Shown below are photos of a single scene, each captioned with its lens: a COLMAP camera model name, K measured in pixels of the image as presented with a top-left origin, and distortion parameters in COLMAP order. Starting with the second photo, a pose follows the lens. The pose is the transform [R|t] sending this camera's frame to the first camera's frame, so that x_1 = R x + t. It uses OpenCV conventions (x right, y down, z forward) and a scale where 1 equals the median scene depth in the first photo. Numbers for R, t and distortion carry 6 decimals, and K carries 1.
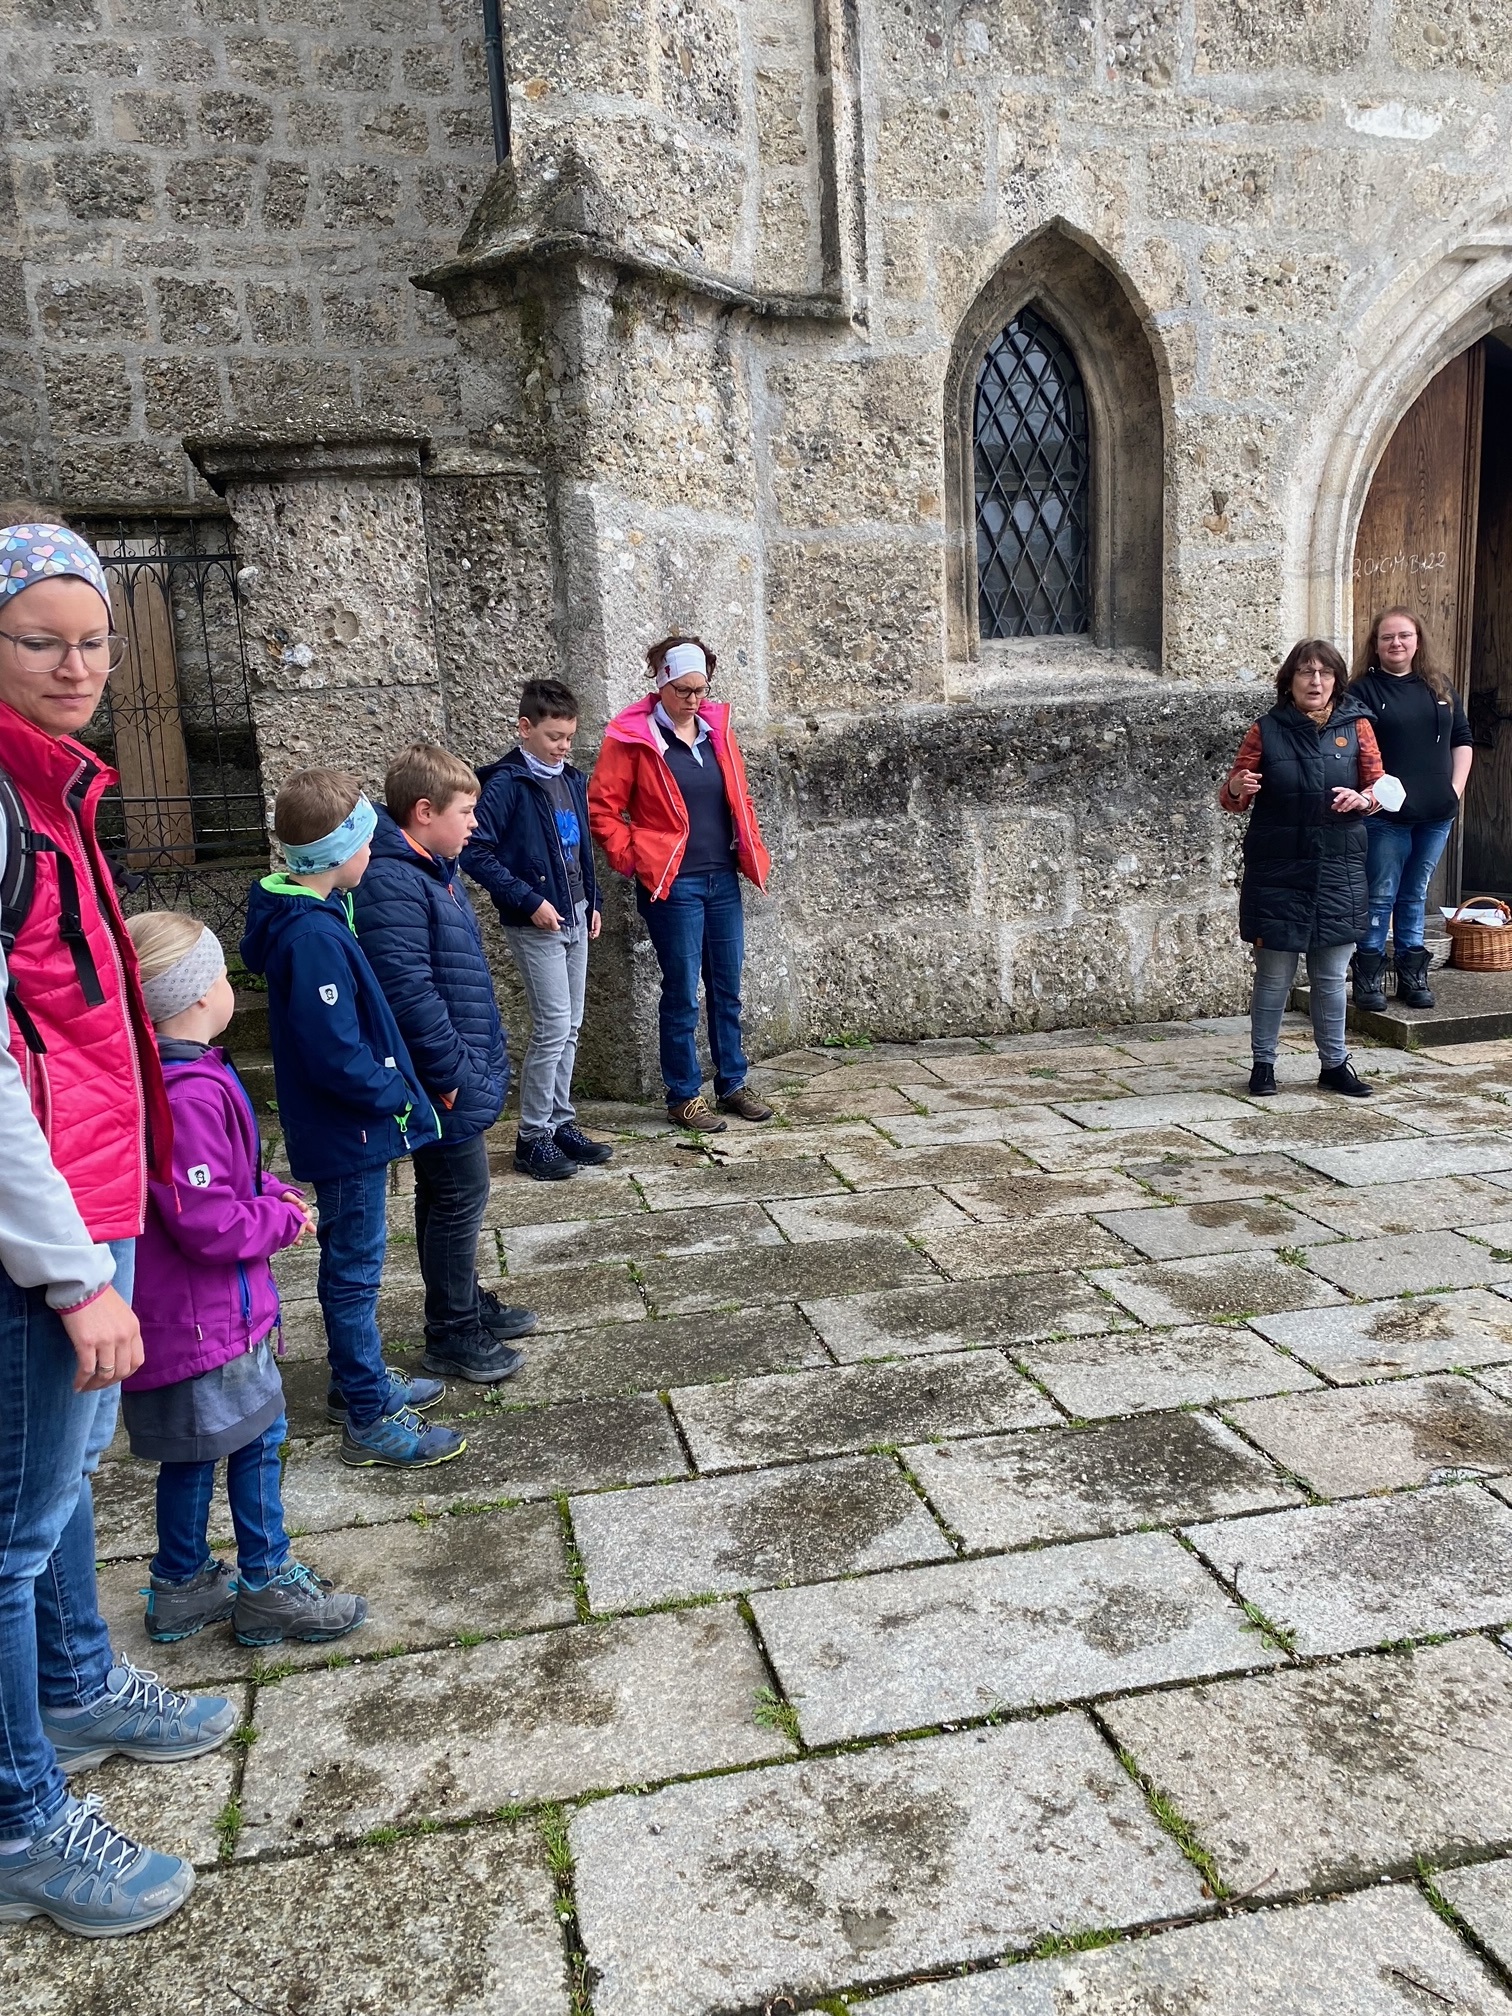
lens RADIAL K [[1579.4, 0, 756.0], [0, 1579.4, 1008.0], [0, 0, 1]] dist [-0.005177, -0.002699]
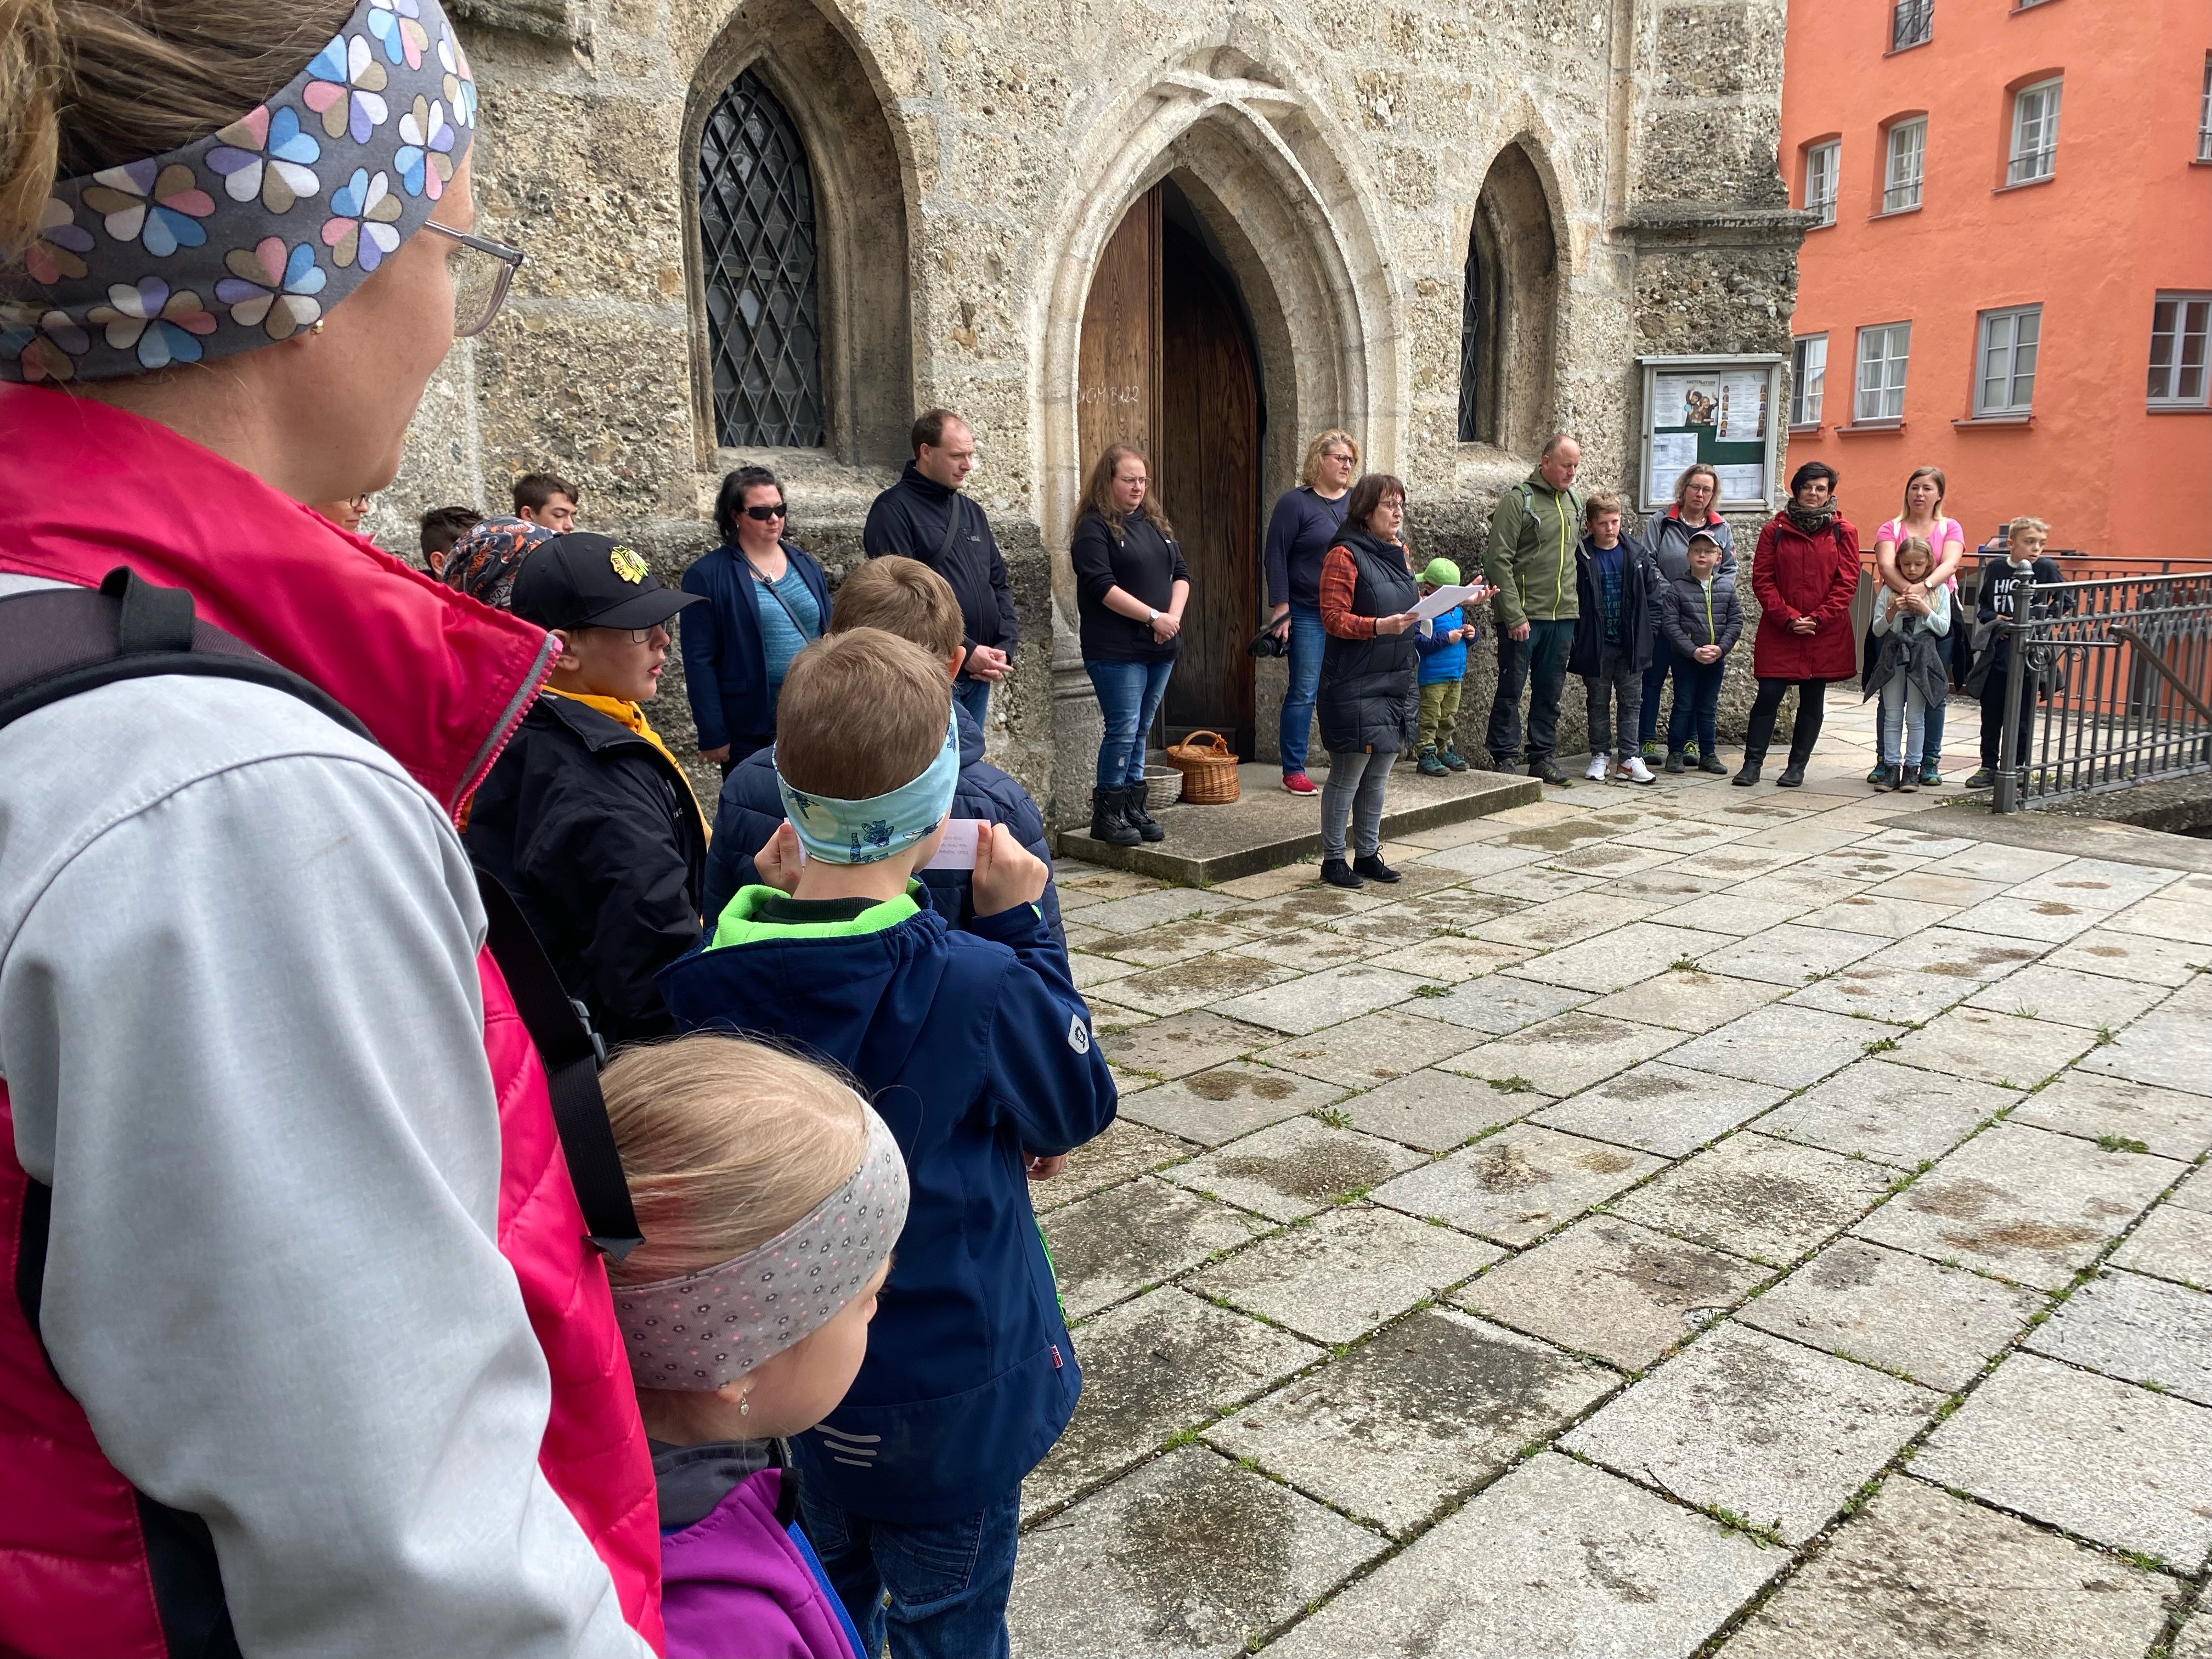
lens RADIAL K [[1689.9, 0, 1106.0], [0, 1689.9, 829.5], [0, 0, 1]] dist [-0.003264, -0.036441]
pose [[0.840009, -0.065034, 0.538662, -0.197571], [0.071936, 0.997375, 0.008236, -0.021909], [-0.537783, 0.031830, 0.842482, 0.135781]]
